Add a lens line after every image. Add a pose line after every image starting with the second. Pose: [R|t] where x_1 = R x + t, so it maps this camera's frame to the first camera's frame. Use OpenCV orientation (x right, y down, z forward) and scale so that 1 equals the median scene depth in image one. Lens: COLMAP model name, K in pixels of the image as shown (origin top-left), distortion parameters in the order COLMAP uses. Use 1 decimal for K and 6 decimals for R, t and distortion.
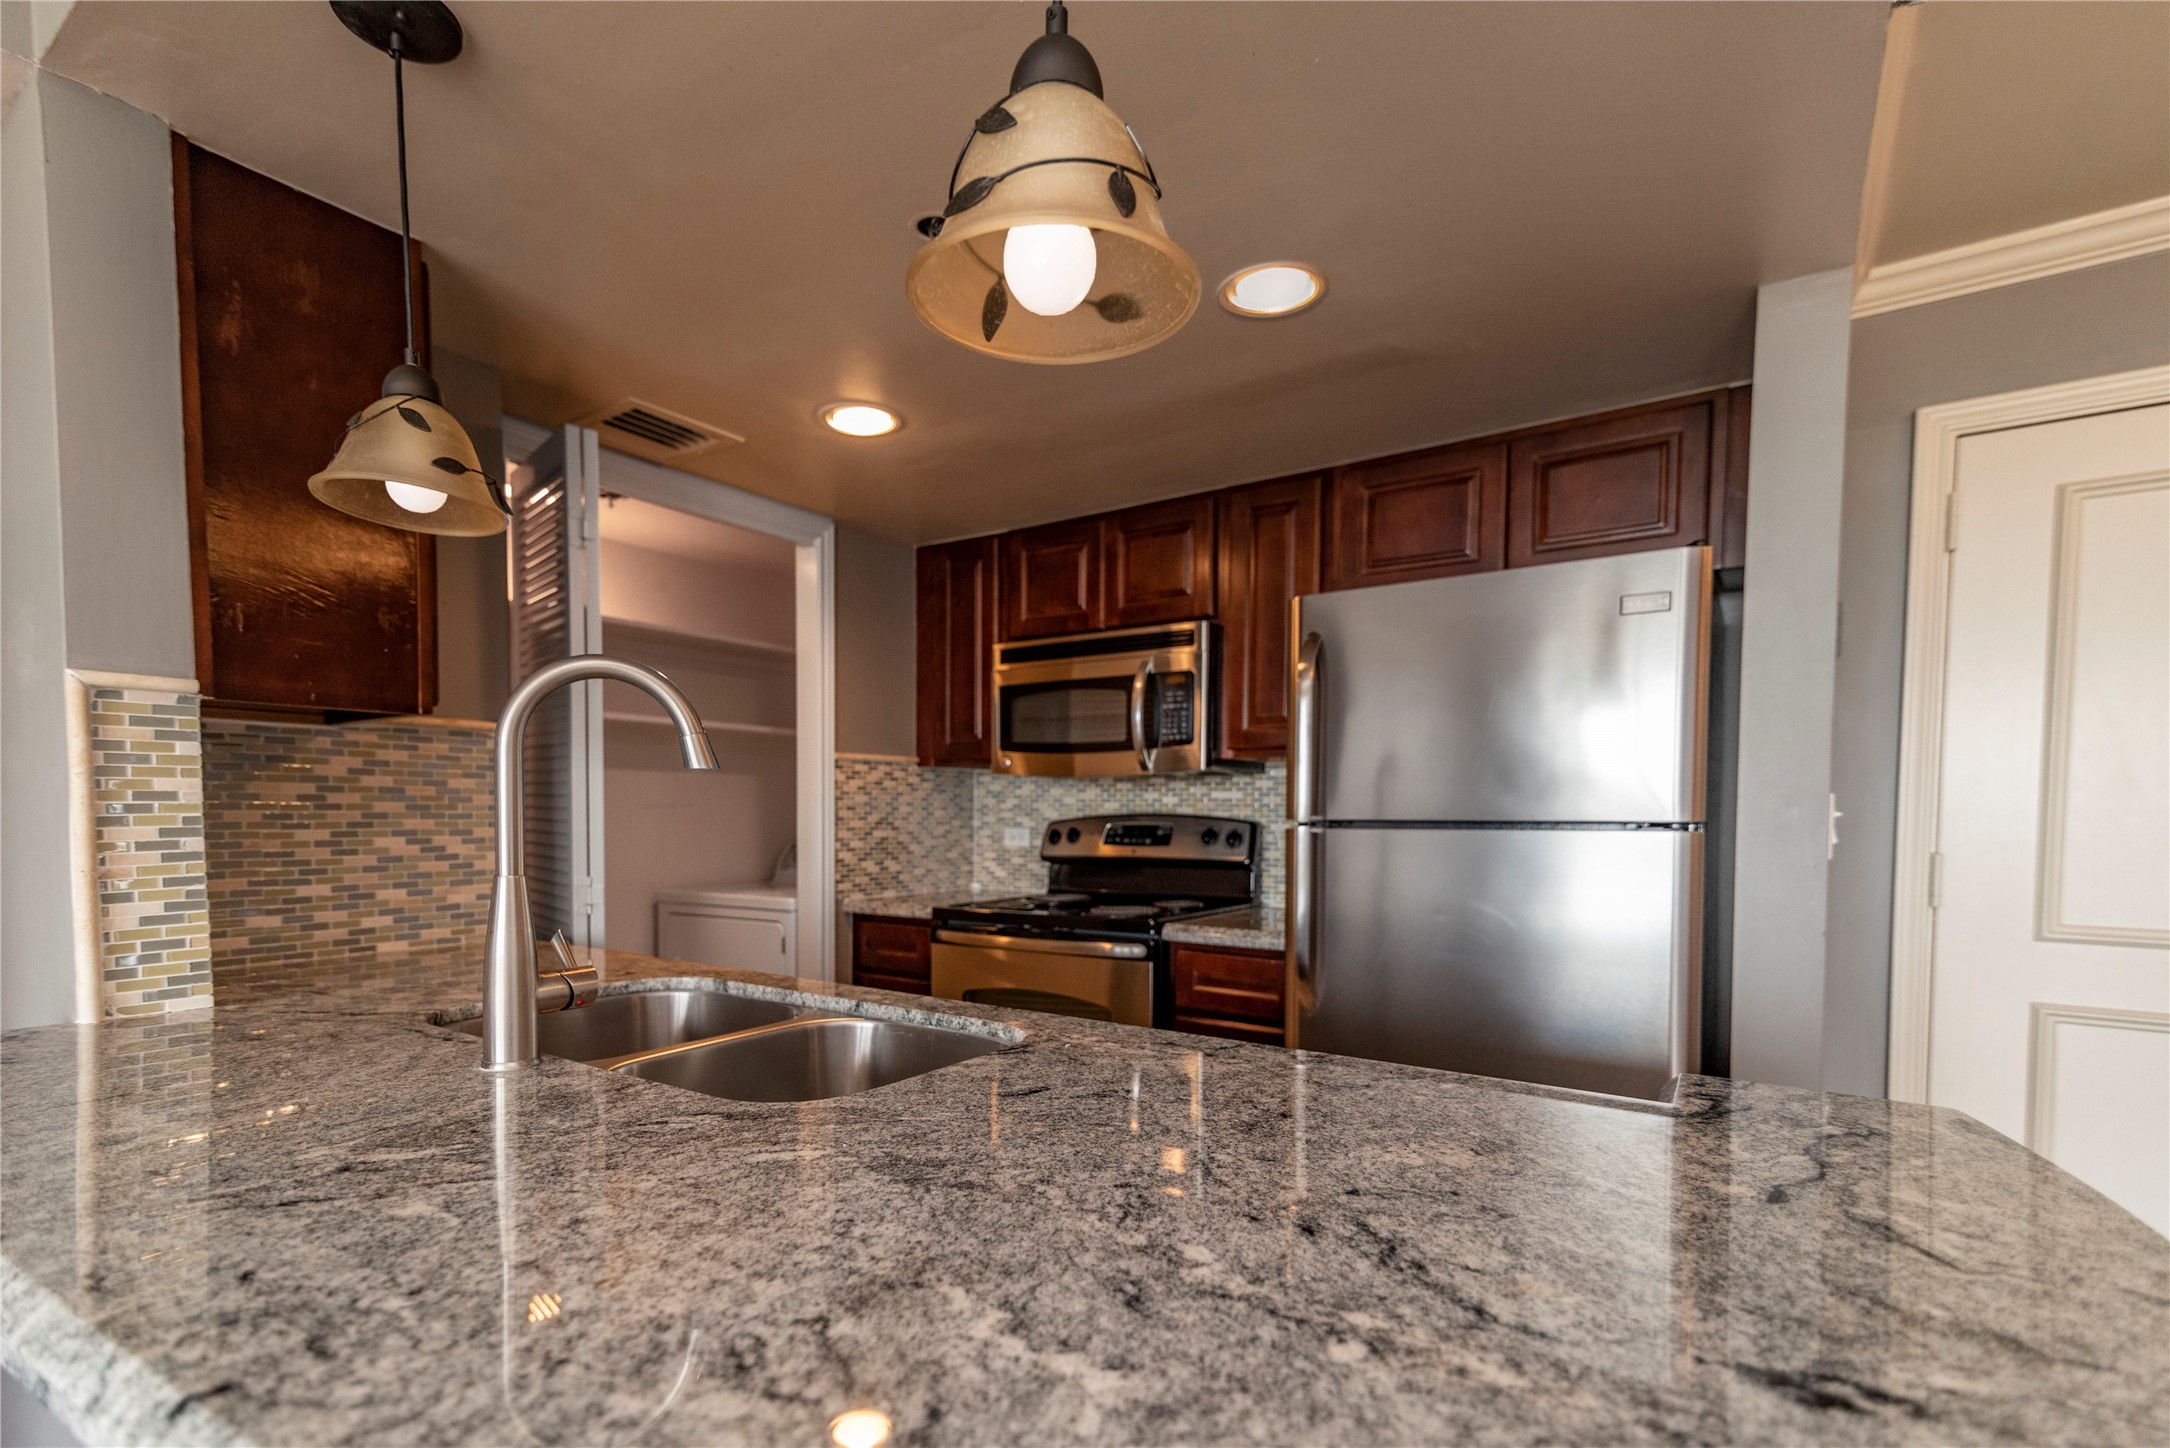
lens RADIAL K [[993.5, 0, 1064.4], [0, 993.5, 835.3], [0, 0, 1]] dist [0.017016, -0.001103]
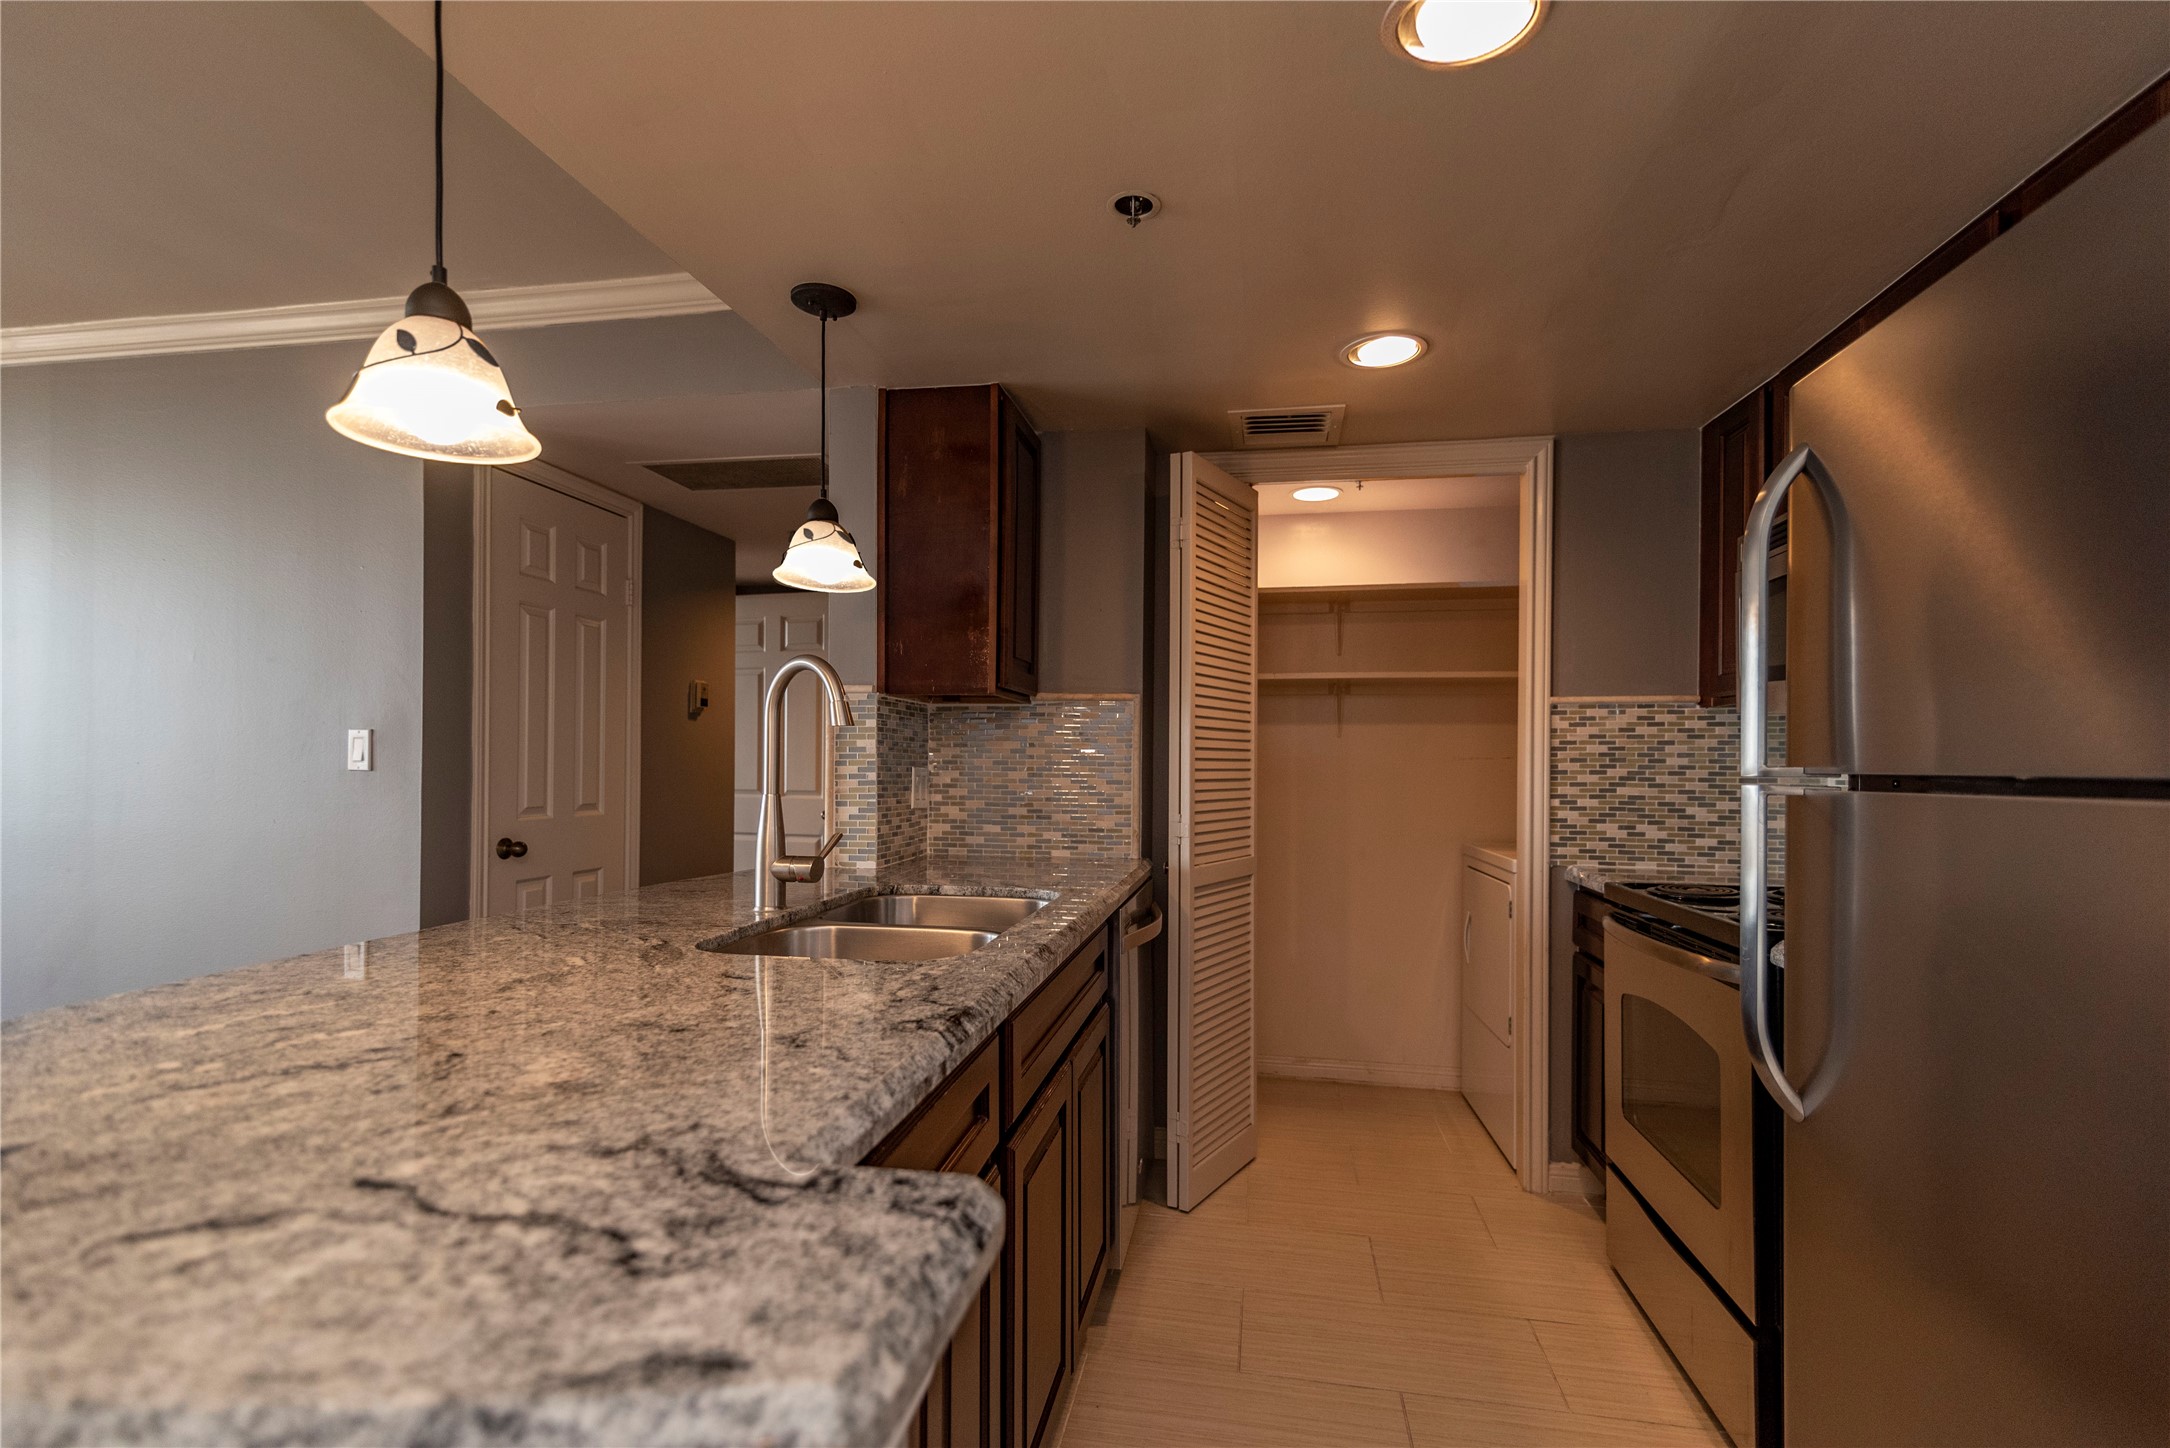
lens RADIAL K [[993.5, 0, 1096.7], [0, 993.5, 733.3], [0, 0, 1]] dist [0.017016, -0.001103]
pose [[0.418734, -0.025732, -0.907744, 0.393833], [-0.029220, 0.998699, -0.041789, -0.002199], [0.907639, 0.044023, 0.417438, 0.265982]]
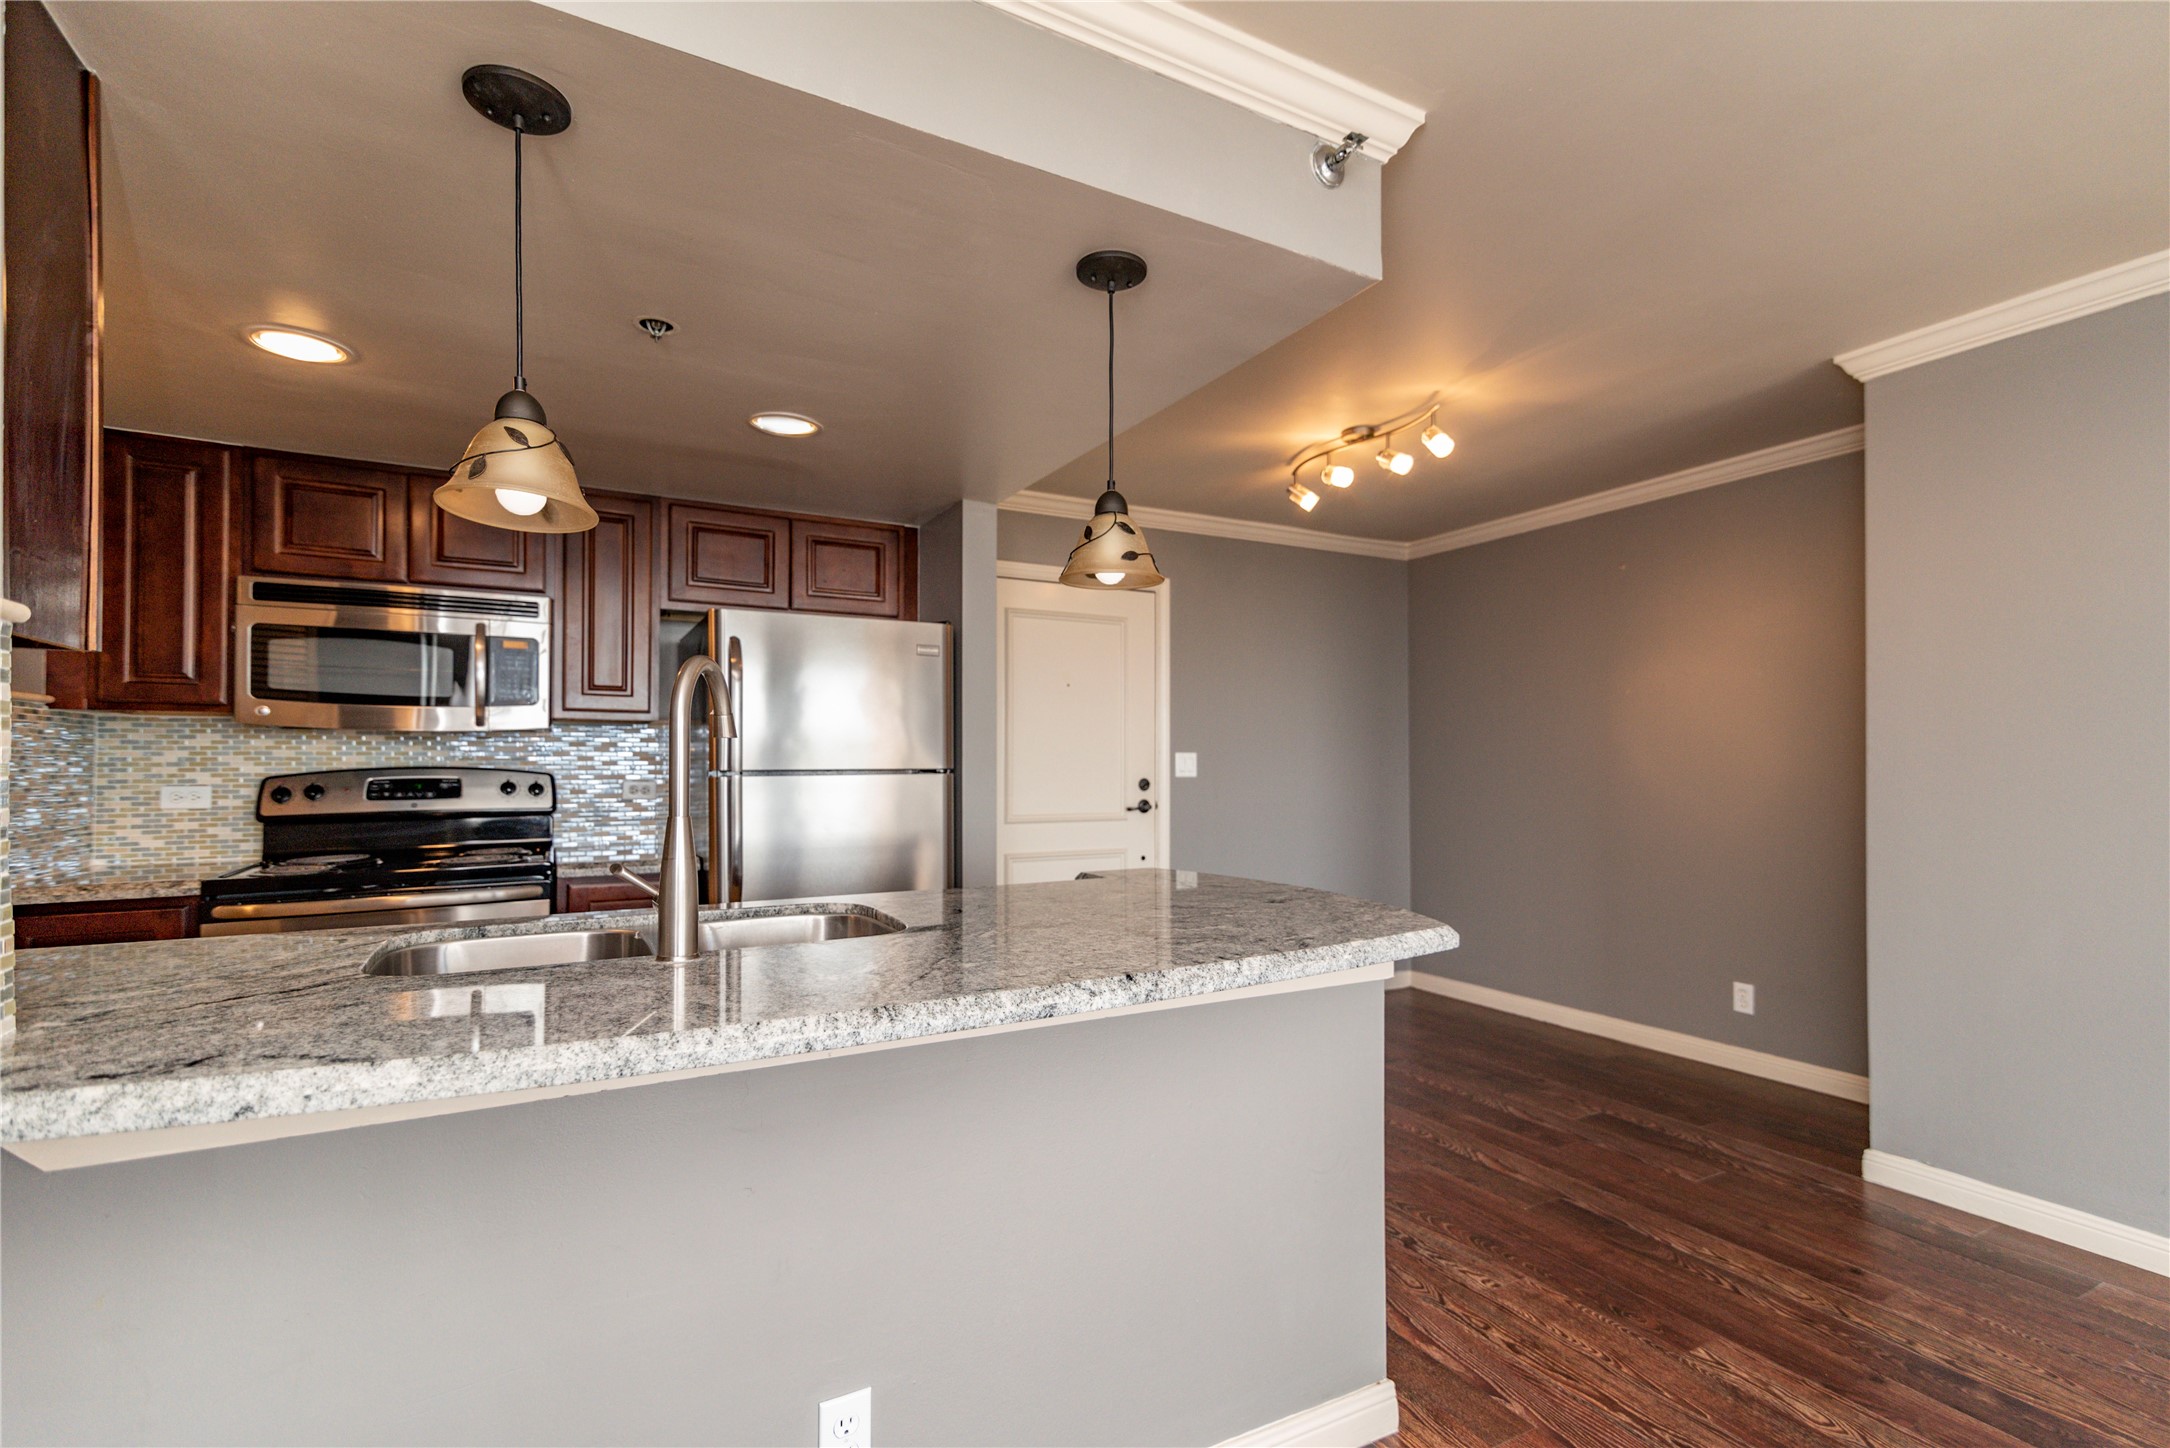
lens RADIAL K [[993.5, 0, 1104.6], [0, 993.5, 754.5], [0, 0, 1]] dist [0.017016, -0.001103]
pose [[0.441120, 0.001888, 0.897446, -0.572964], [0.024464, 0.999601, -0.014127, -0.003949], [-0.897115, 0.028187, 0.440898, -0.069955]]
